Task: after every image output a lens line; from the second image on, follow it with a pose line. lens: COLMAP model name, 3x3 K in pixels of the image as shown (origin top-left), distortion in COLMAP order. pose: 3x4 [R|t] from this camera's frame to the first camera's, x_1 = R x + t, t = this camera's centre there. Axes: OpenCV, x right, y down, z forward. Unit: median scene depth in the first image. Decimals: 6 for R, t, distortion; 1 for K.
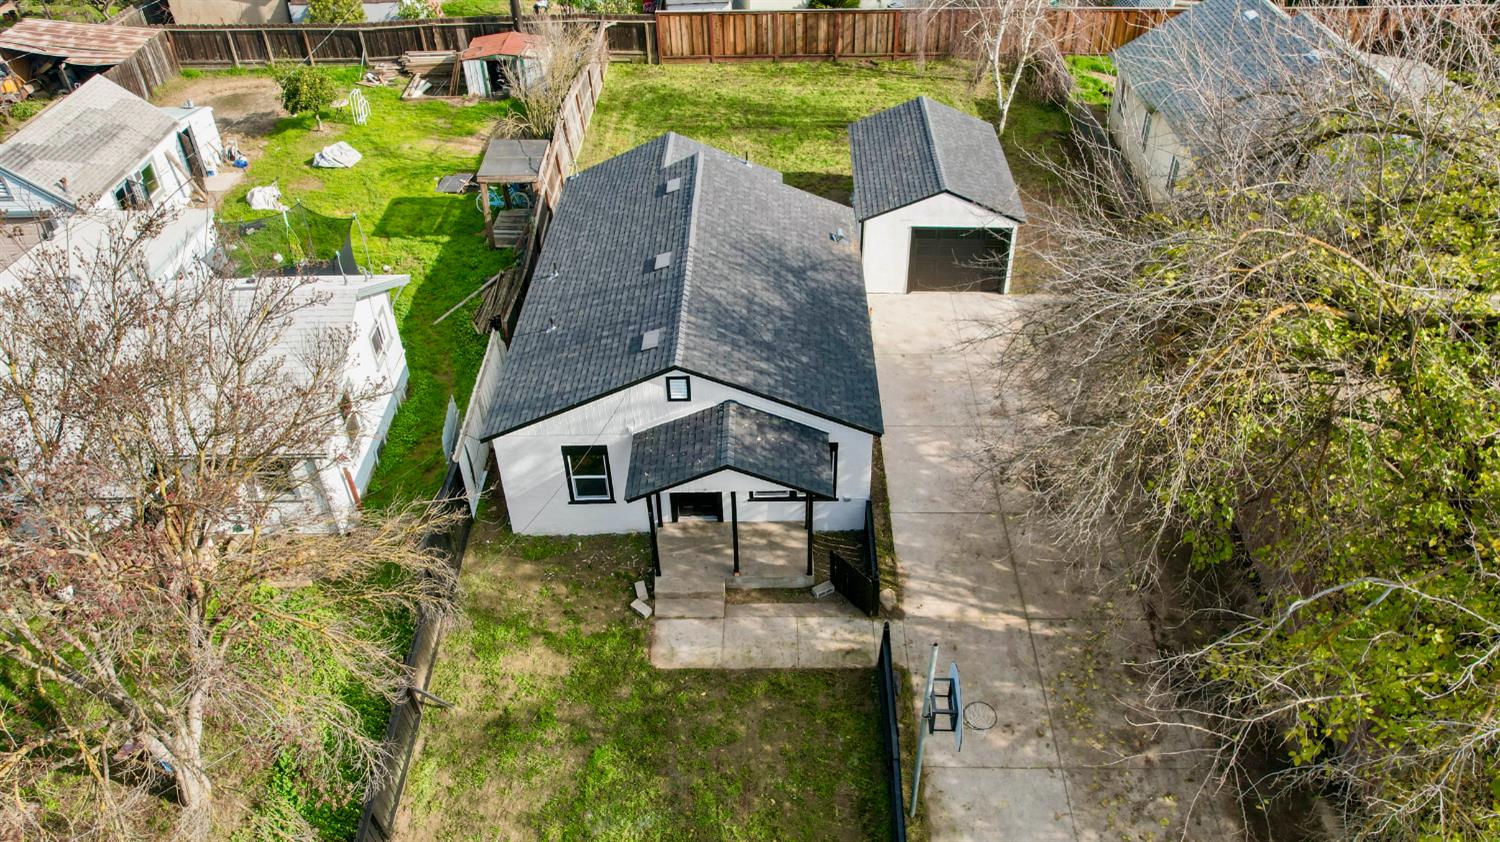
lens RADIAL K [[1090.8, 0, 750.0], [0, 1090.8, 421.0], [0, 0, 1]] dist [-0.095640, 0.085052]
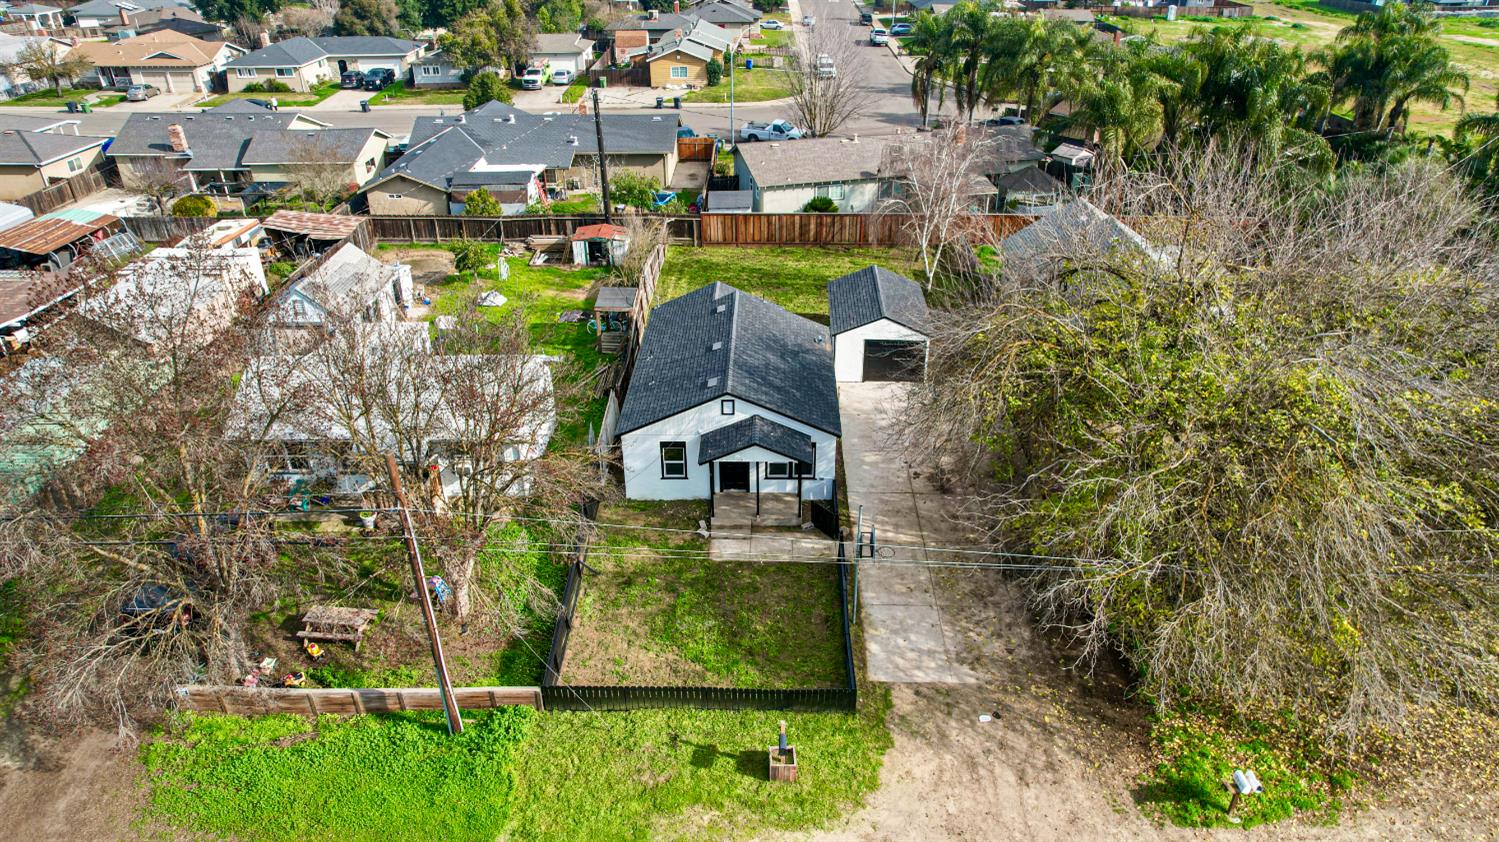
lens RADIAL K [[1028.4, 0, 749.5], [0, 1028.4, 421.0], [0, 0, 1]] dist [-0.109766, 0.112908]
pose [[0.999867, 0.016286, -0.000668, -0.019674], [-0.016158, 0.984964, -0.172002, 0.199339], [-0.002144, 0.171990, 0.985096, -0.470954]]
